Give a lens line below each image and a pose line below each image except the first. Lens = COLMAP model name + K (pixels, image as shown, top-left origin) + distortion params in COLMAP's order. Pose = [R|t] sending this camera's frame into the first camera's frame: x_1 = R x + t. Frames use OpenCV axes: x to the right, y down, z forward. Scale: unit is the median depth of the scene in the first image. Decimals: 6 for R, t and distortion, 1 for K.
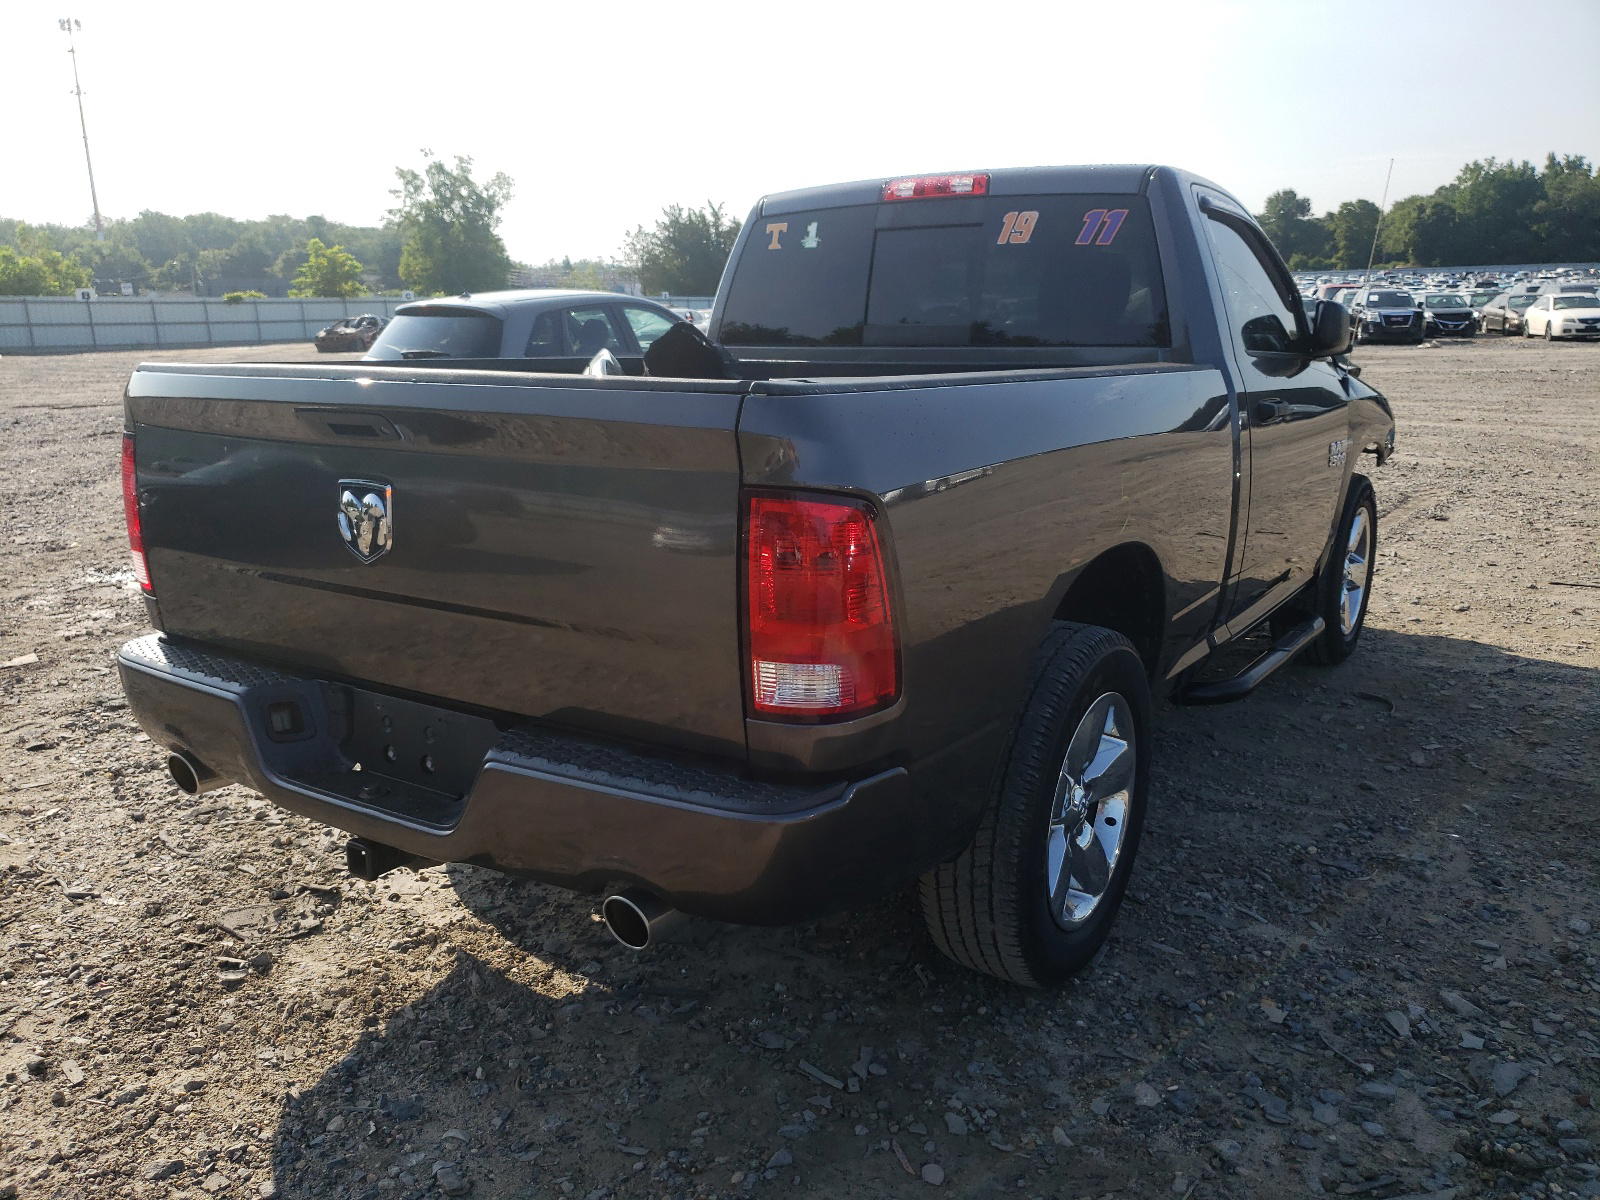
lens RADIAL K [[1219.4, 0, 805.8], [0, 1219.4, 600.4], [0, 0, 1]] dist [0.006018, 0.098397]
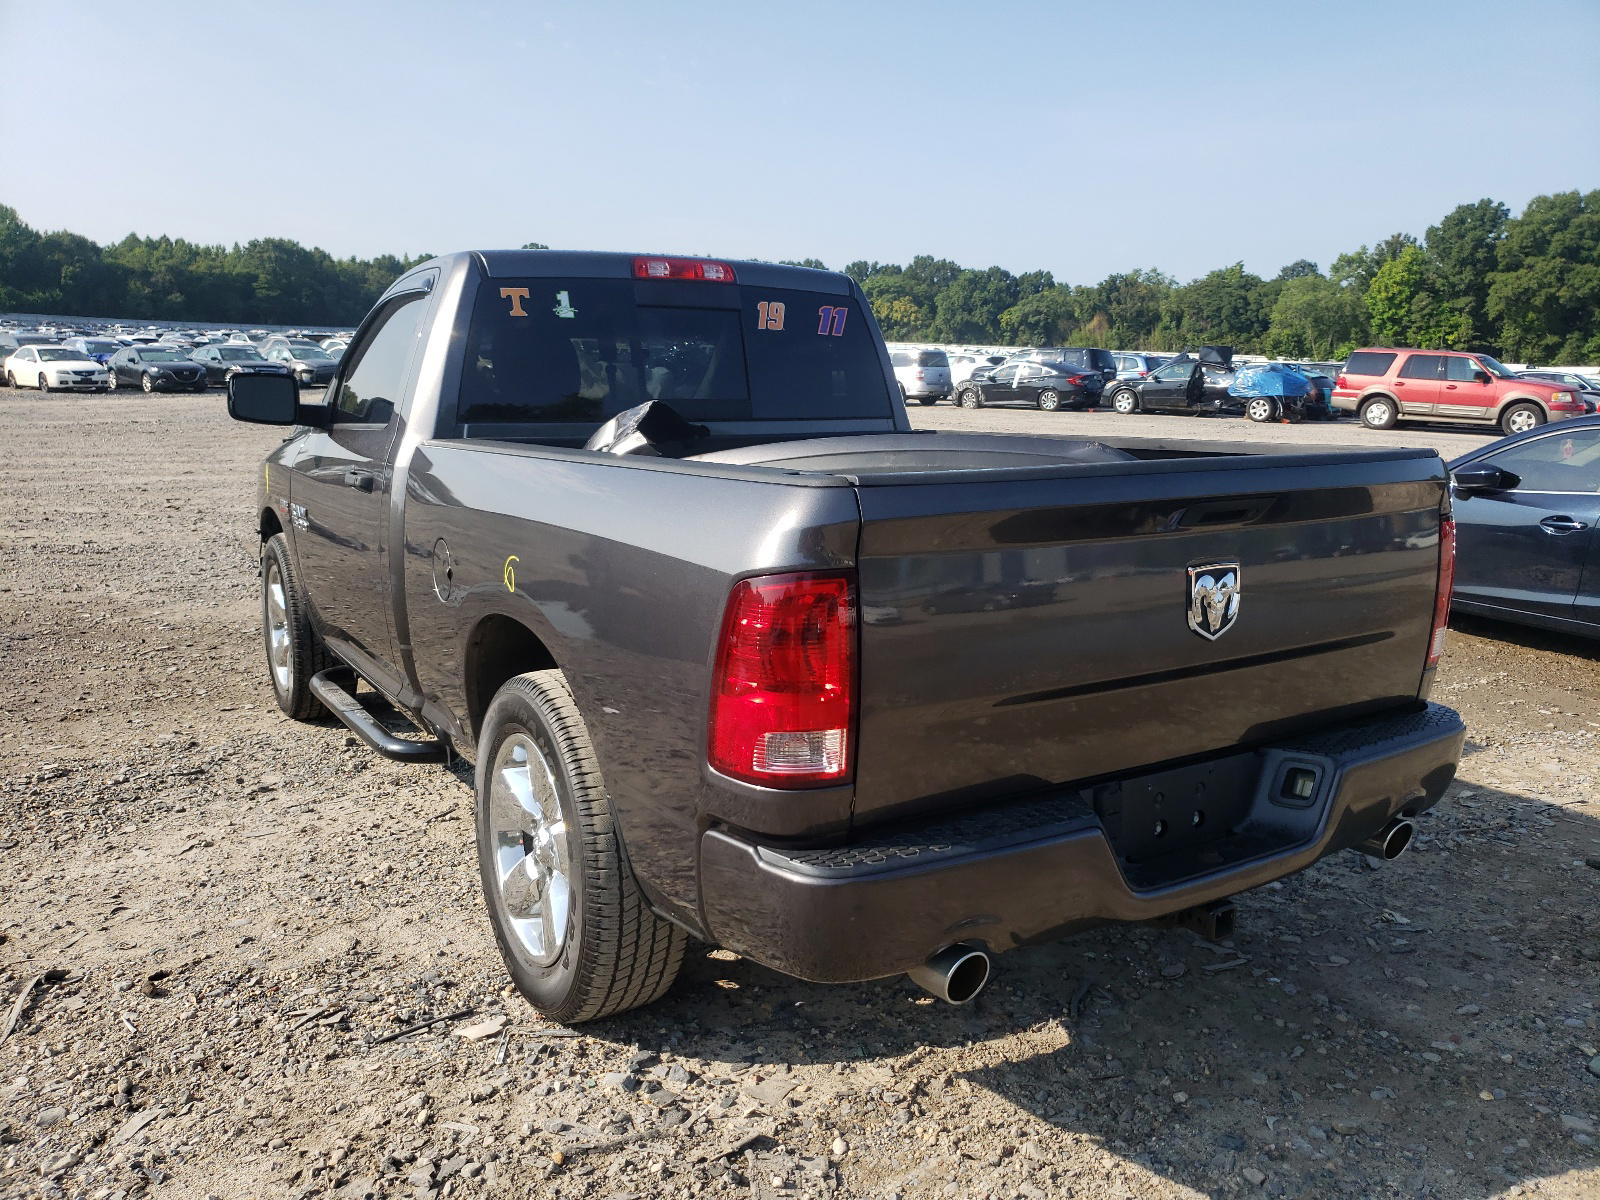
lens RADIAL K [[1219.4, 0, 805.8], [0, 1219.4, 600.4], [0, 0, 1]] dist [0.006018, 0.098397]
pose [[0.421756, -0.156644, 0.893076, -0.789164], [0.190382, 0.978306, 0.081686, -0.119138], [-0.886497, 0.135574, 0.442429, 0.454769]]
